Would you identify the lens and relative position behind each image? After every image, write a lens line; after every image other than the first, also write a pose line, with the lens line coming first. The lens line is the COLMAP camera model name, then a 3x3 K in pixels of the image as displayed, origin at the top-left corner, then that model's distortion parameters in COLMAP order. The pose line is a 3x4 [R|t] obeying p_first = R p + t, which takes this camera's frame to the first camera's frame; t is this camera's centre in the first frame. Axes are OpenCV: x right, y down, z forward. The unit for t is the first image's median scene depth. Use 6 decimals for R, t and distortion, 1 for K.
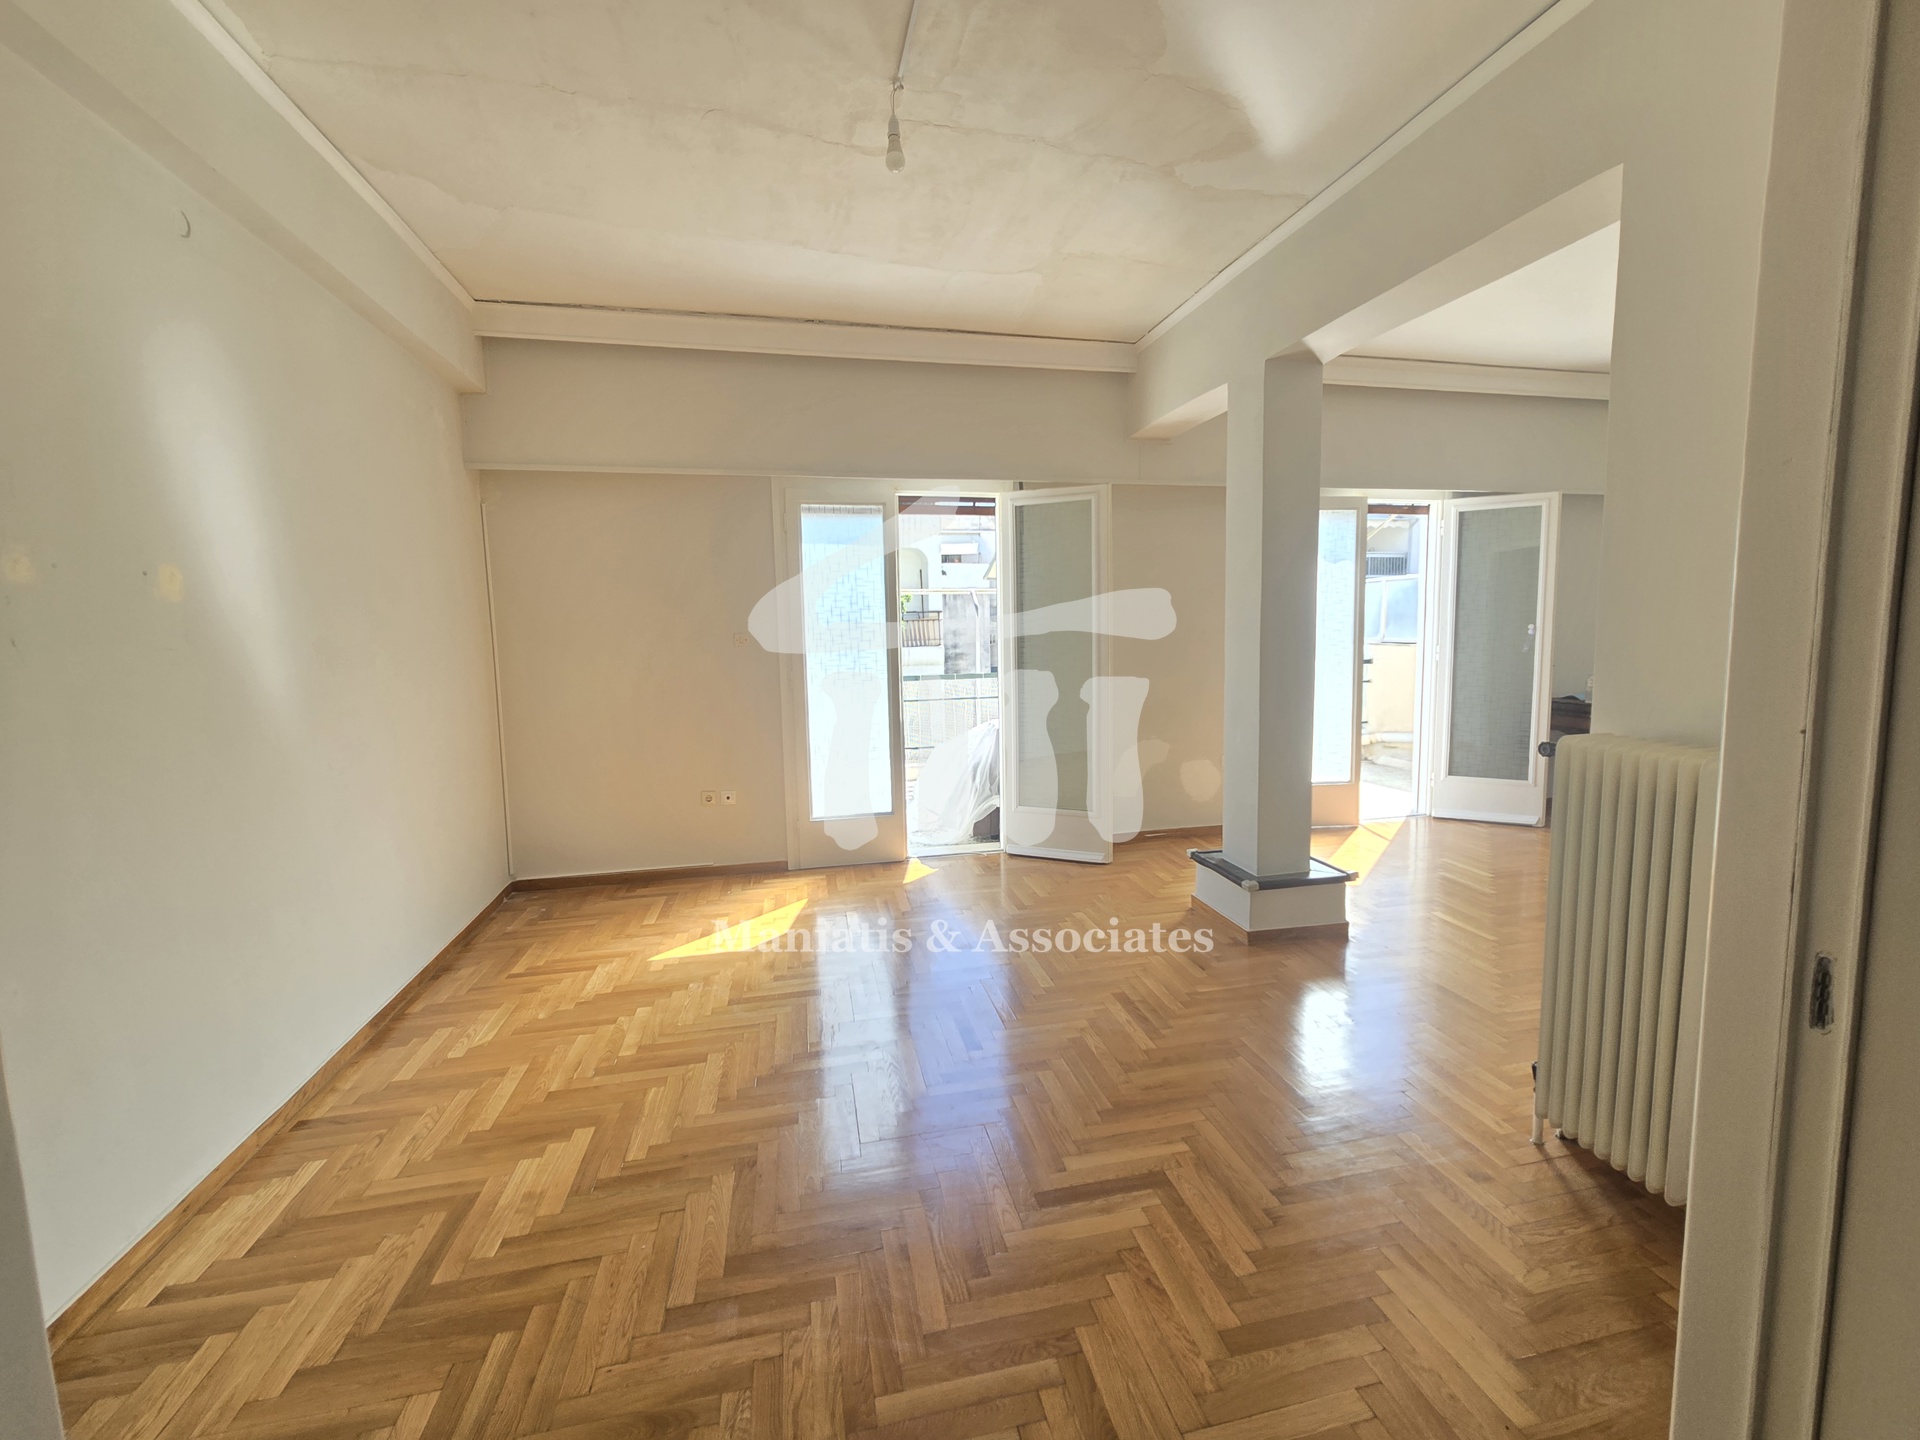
lens RADIAL K [[777.9, 0, 960.0], [0, 777.9, 708.3], [0, 0, 1]] dist [-0.000020, 0.000024]
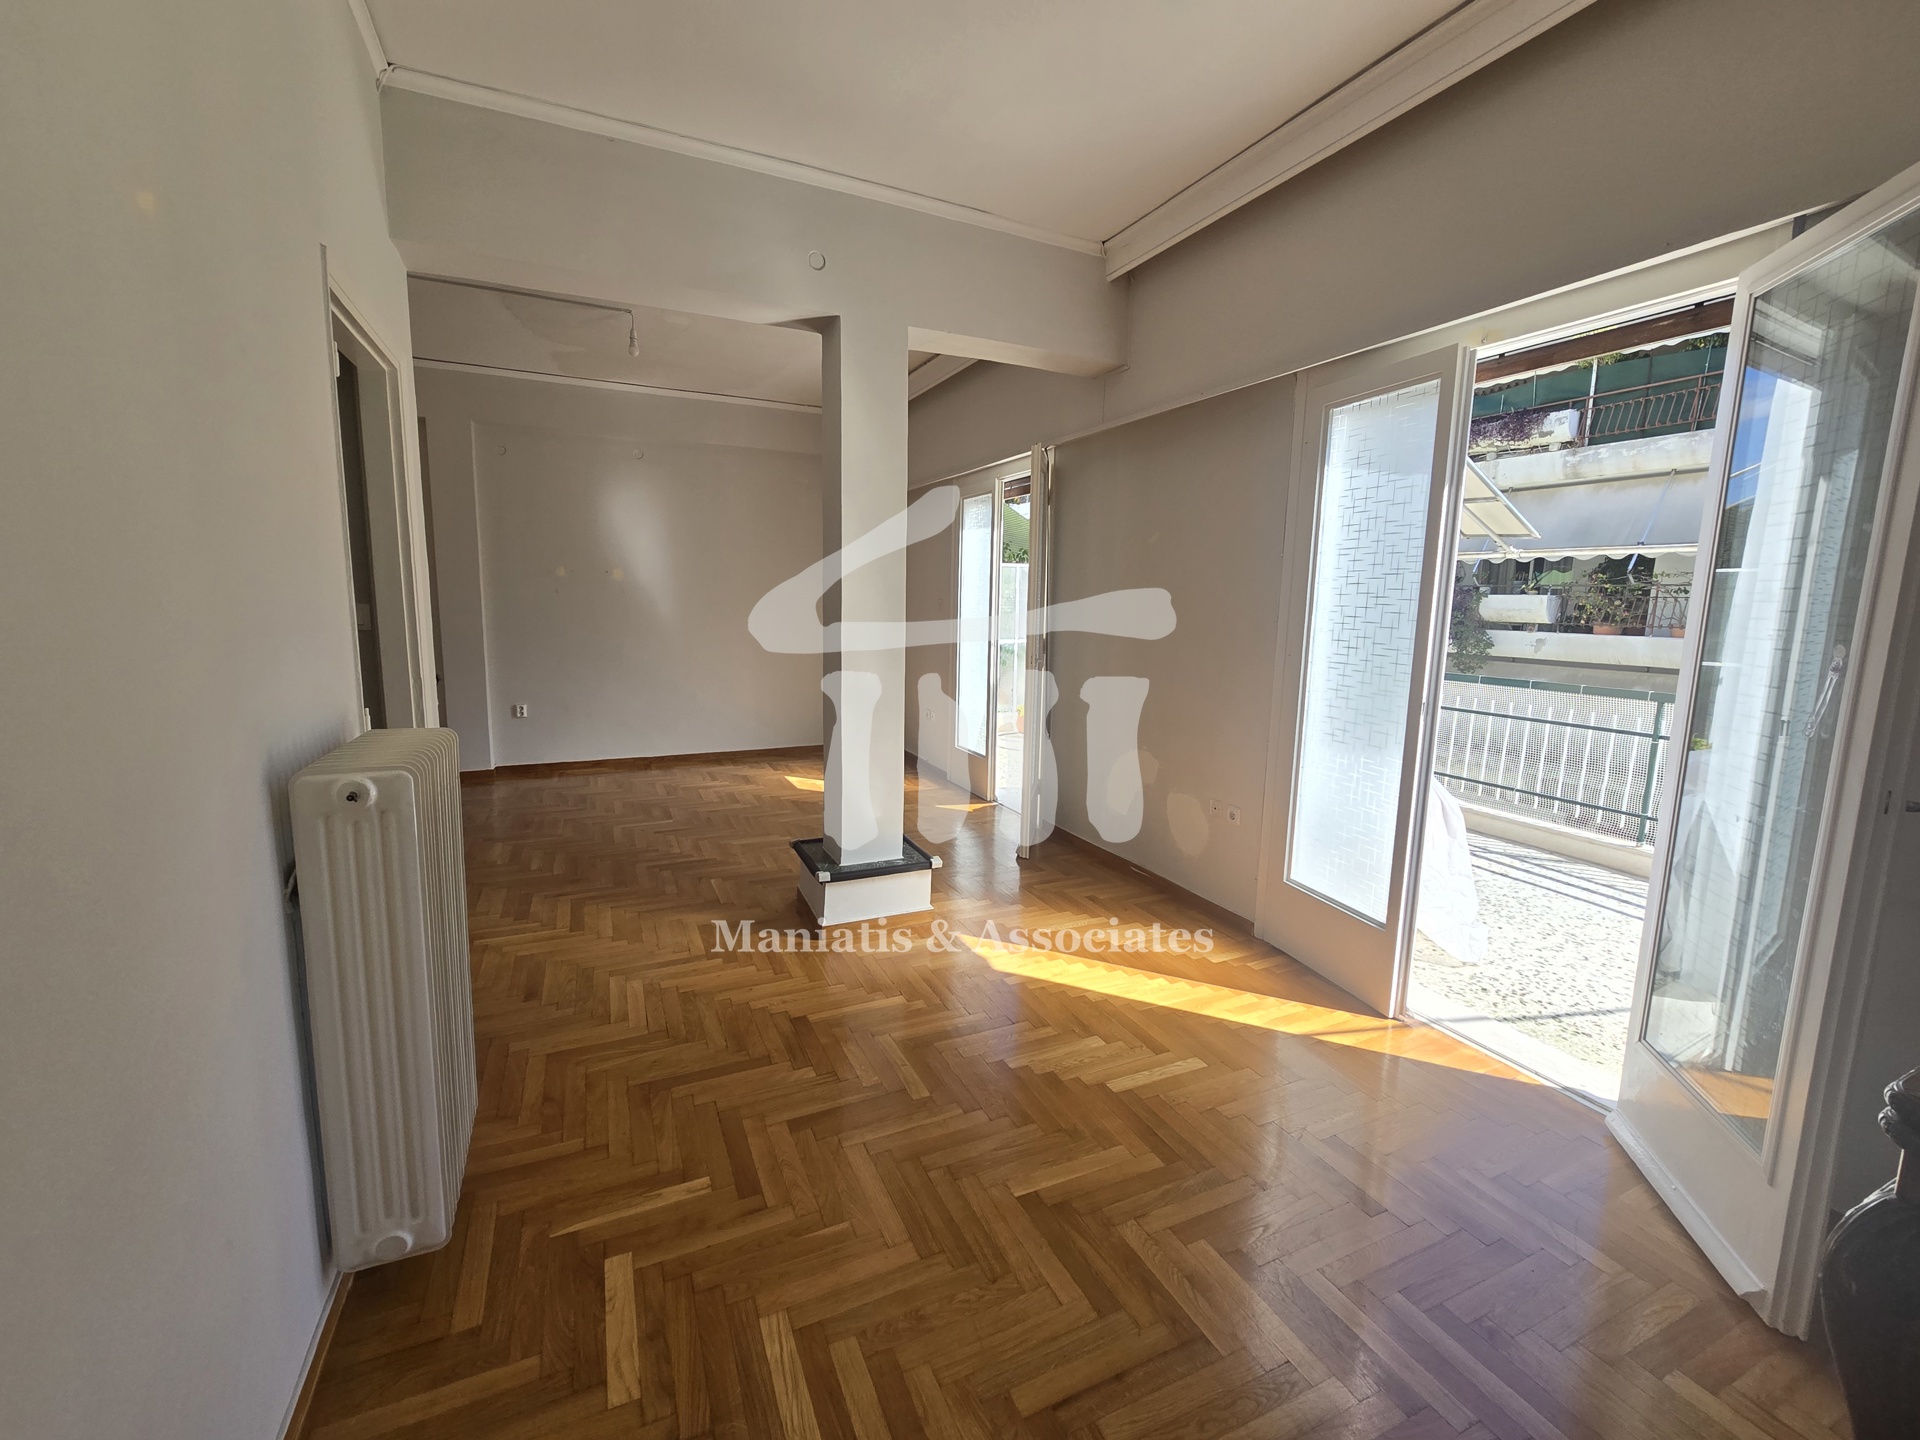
lens RADIAL K [[784.3, 0, 960.1], [0, 784.3, 710.6], [0, 0, 1]] dist [0.000858, -0.000156]
pose [[0.224209, 0.159540, -0.961393, 0.961362], [-0.120461, 0.983480, 0.135113, -0.085626], [0.967068, 0.085517, 0.239723, 0.628365]]
